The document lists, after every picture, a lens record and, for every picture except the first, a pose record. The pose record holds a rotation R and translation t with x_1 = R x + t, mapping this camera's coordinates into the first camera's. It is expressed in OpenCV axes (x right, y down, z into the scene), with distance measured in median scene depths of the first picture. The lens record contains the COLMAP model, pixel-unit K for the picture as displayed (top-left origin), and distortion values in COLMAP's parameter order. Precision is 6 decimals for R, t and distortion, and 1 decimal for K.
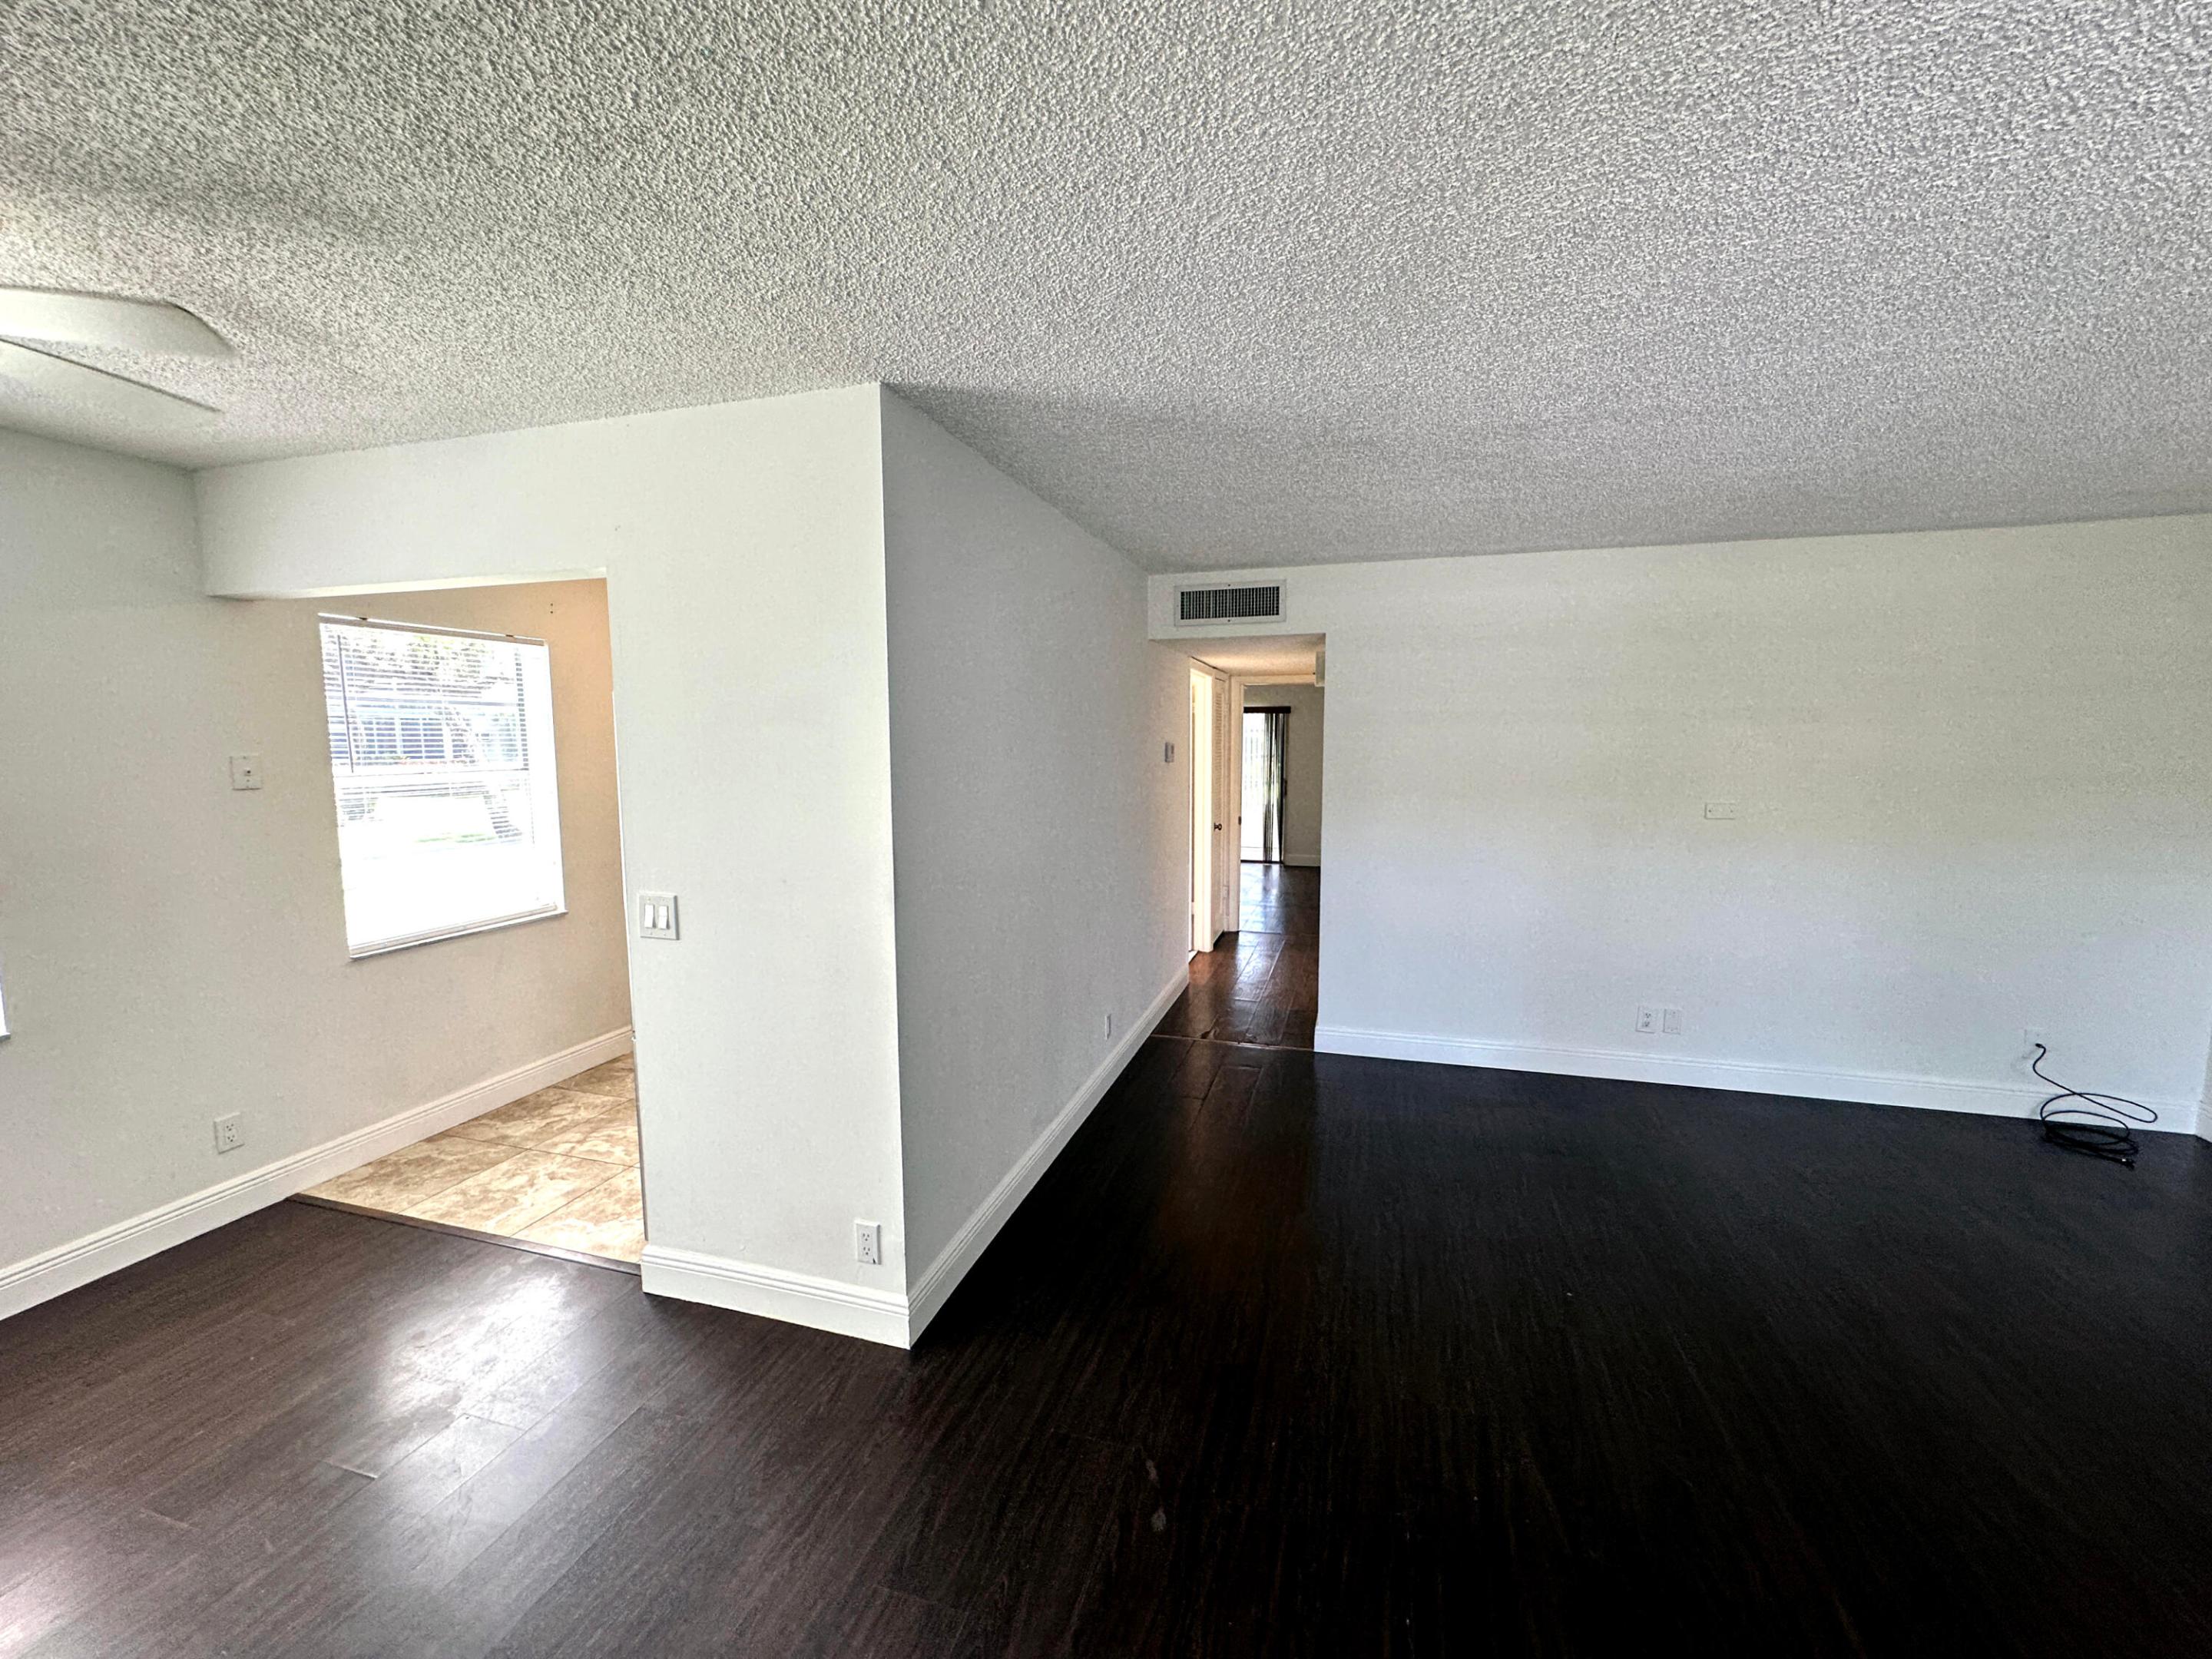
lens RADIAL K [[882.1, 0, 1108.0], [0, 882.1, 832.1], [0, 0, 1]] dist [-0.001979, 0.000187]
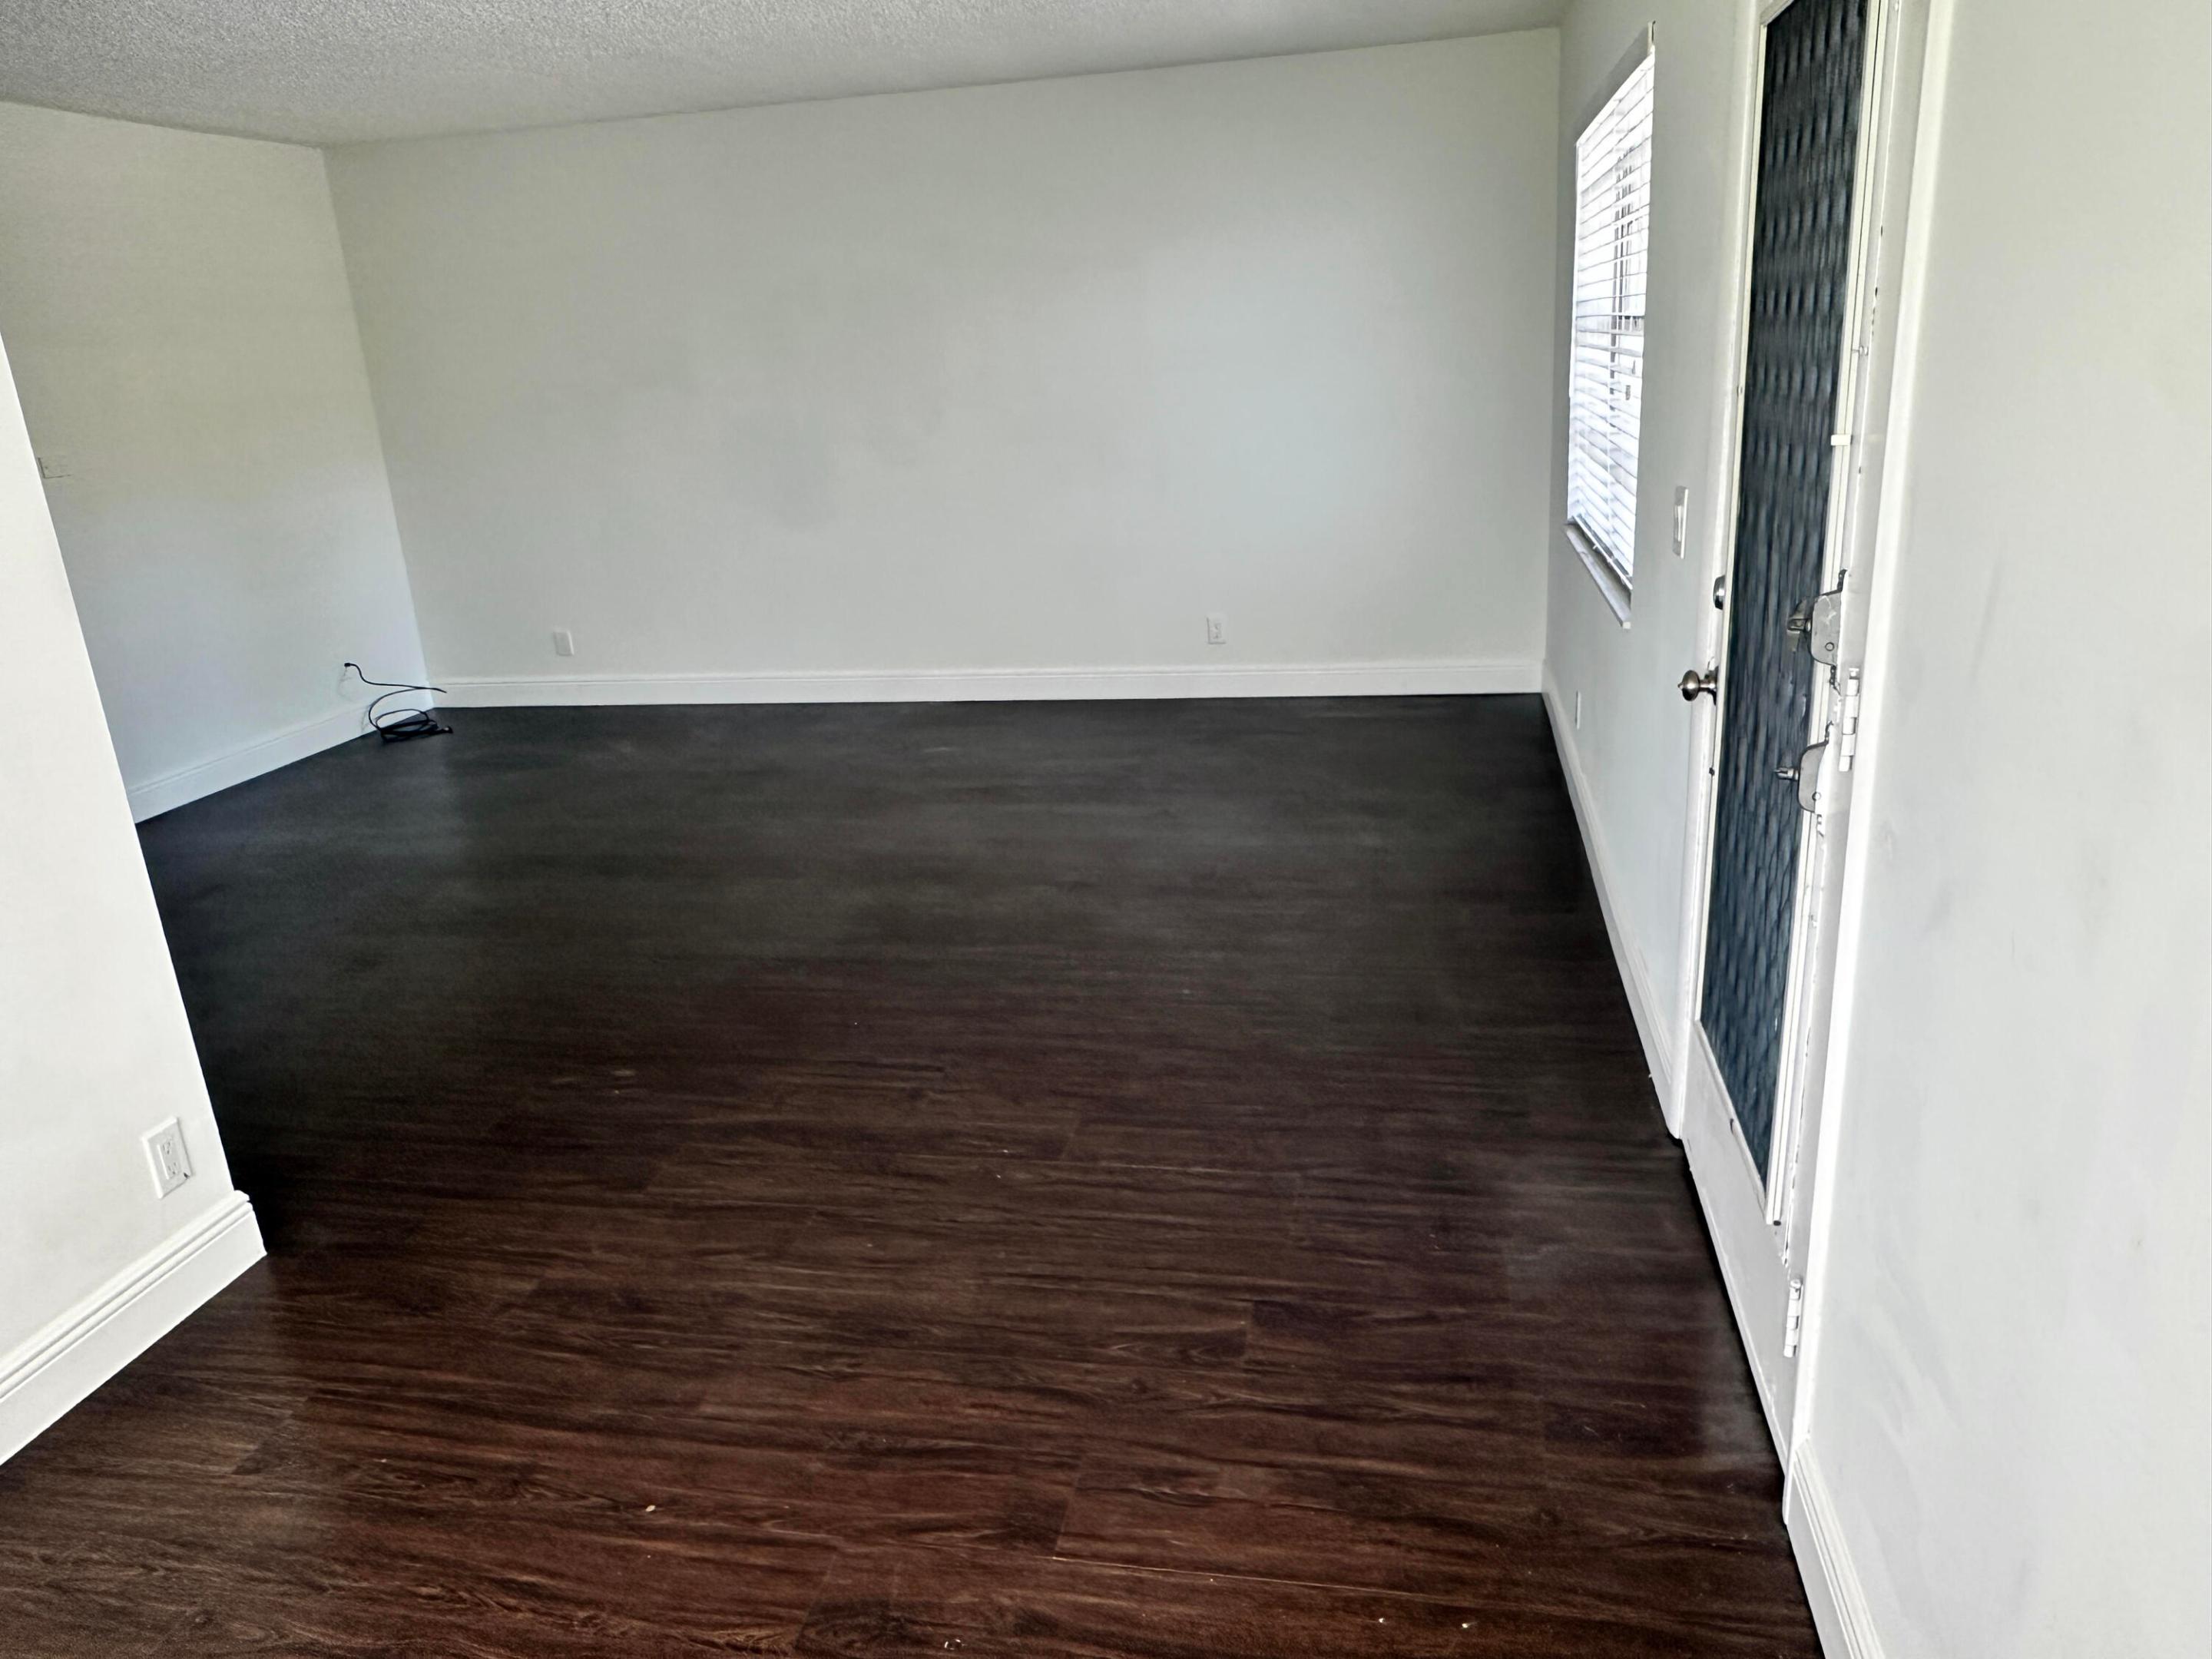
lens RADIAL K [[1530.5, 0, 1112.2], [0, 1530.5, 857.1], [0, 0, 1]] dist [-0.006974, 0.002680]
pose [[-0.098337, -0.311684, 0.945083, -0.923482], [0.164854, 0.931463, 0.324345, 0.016779], [-0.981404, 0.187696, -0.040215, 0.242739]]
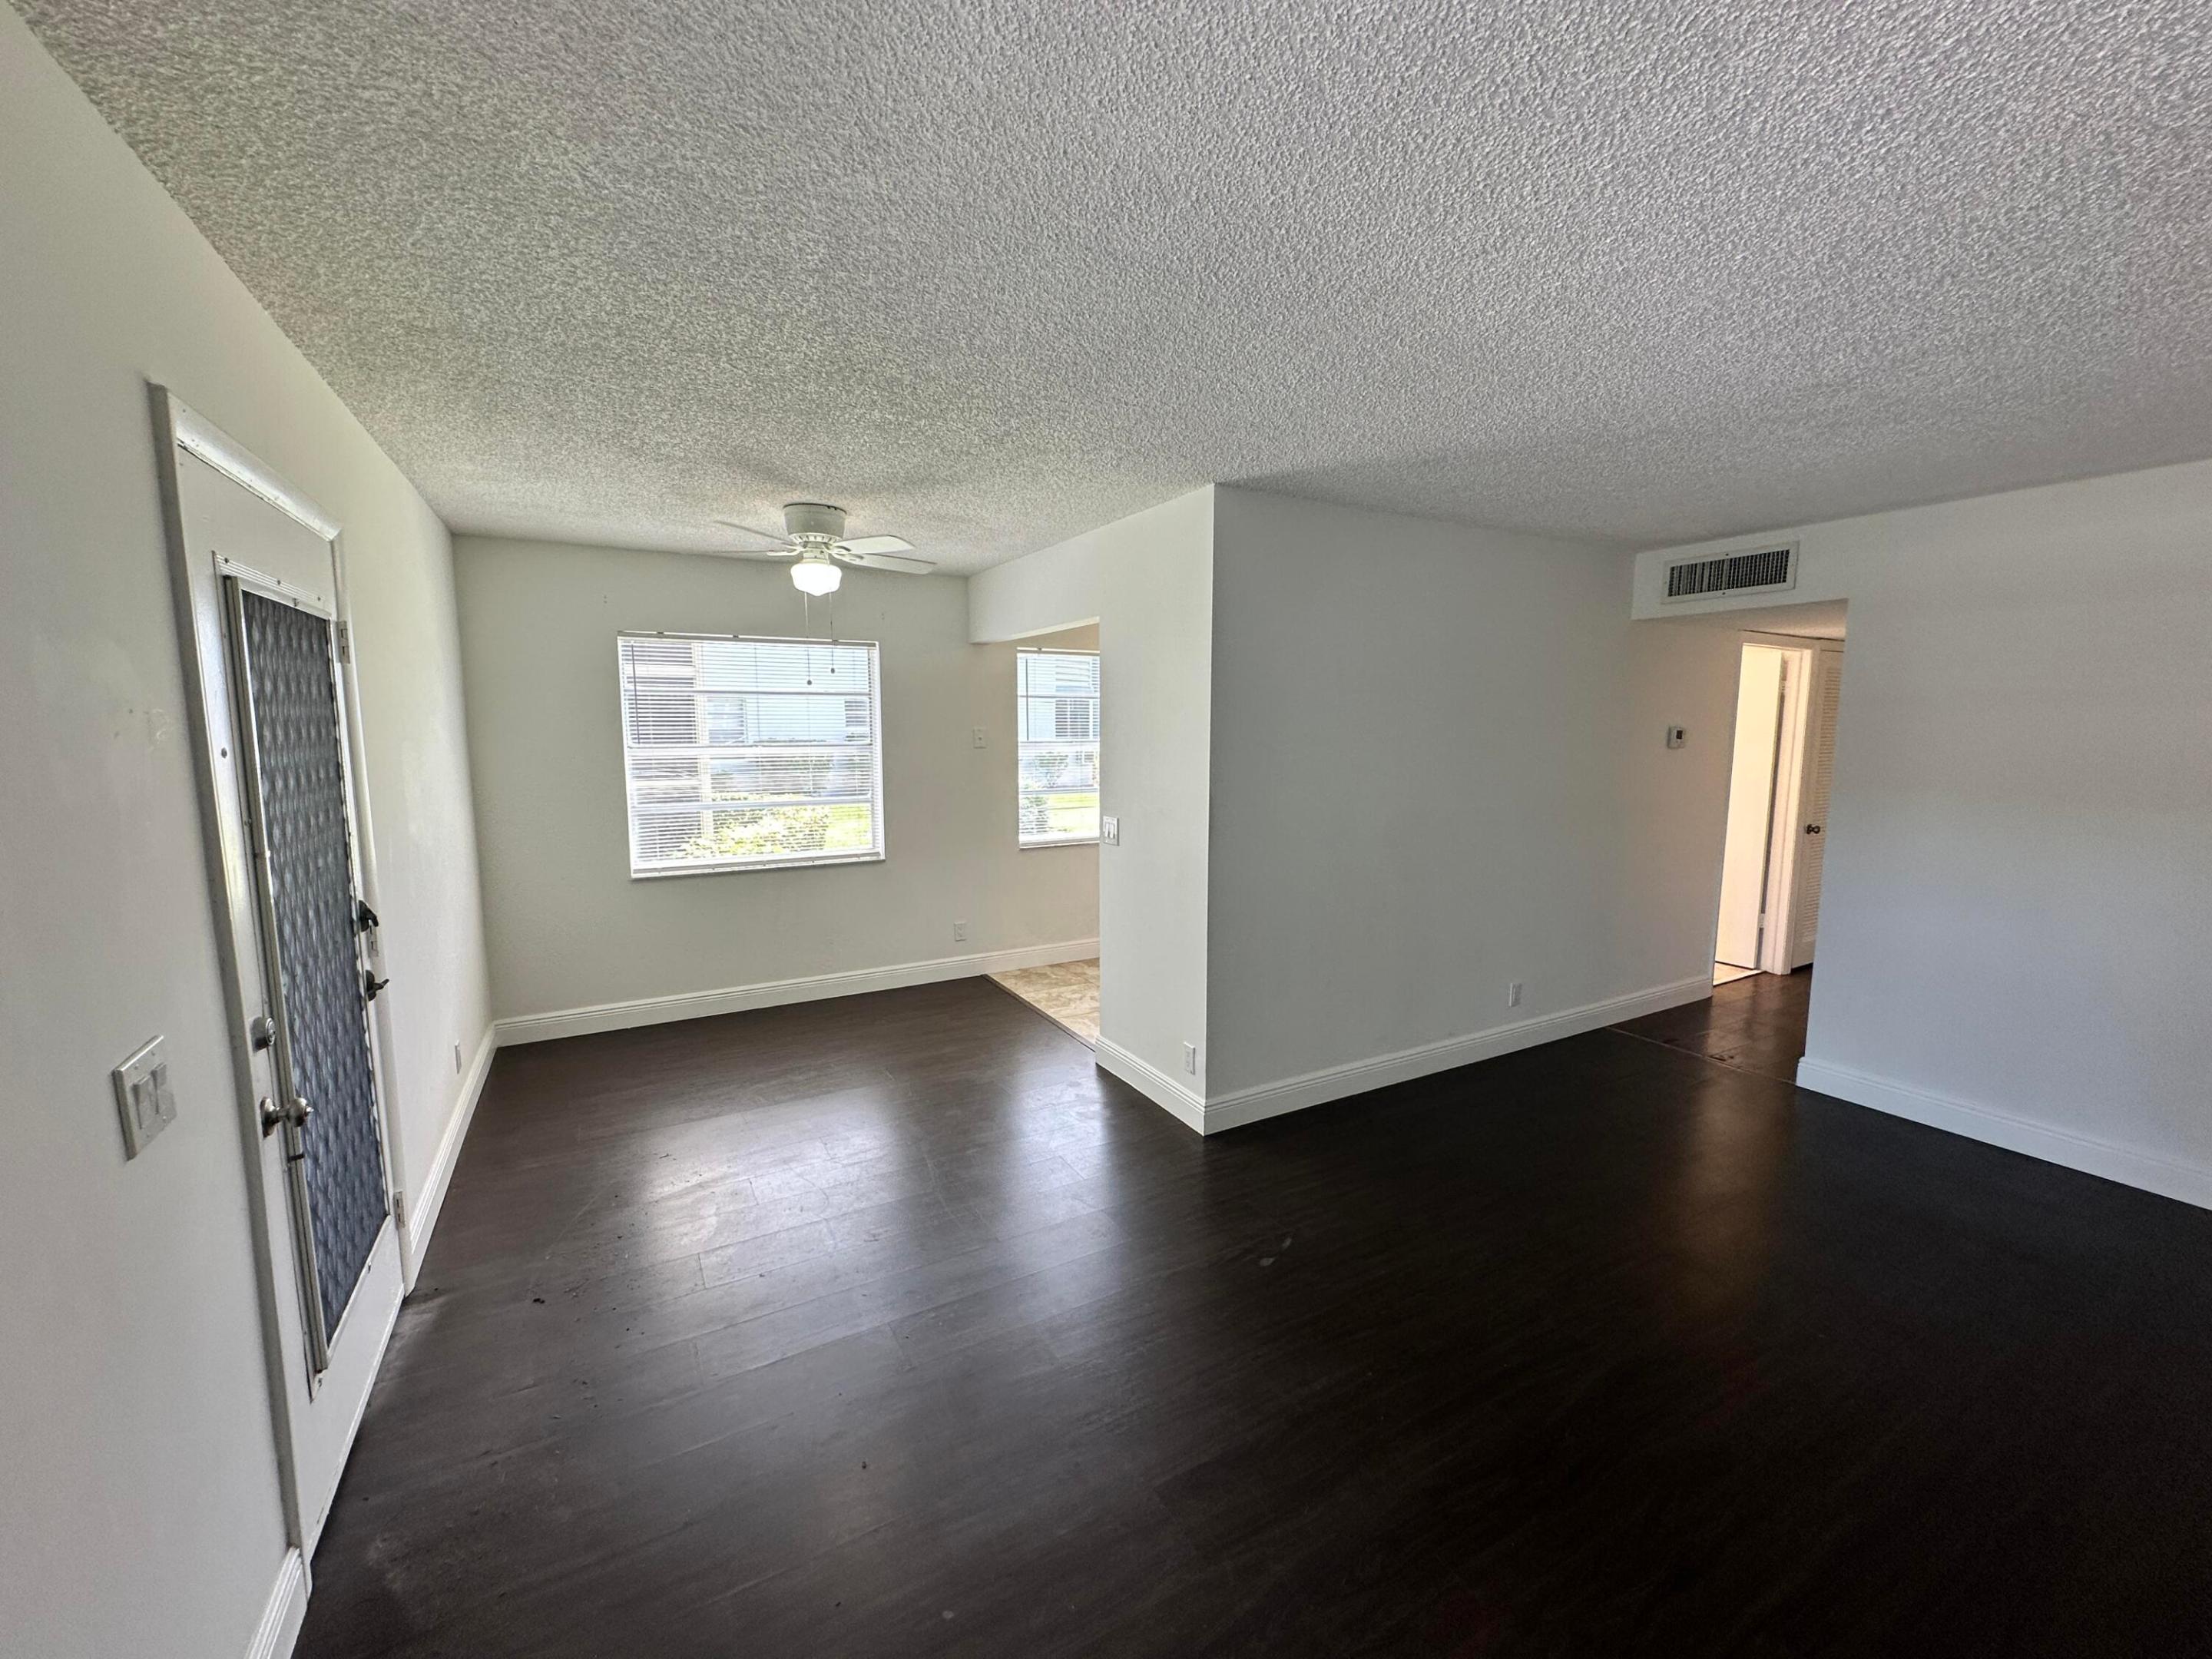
lens RADIAL K [[882.1, 0, 1106.0], [0, 882.1, 836.1], [0, 0, 1]] dist [-0.001979, 0.000187]
pose [[0.722978, 0.093729, -0.684483, 0.433122], [-0.077587, 0.995502, 0.054367, 0.013793], [0.686500, 0.013801, 0.726998, -0.133366]]
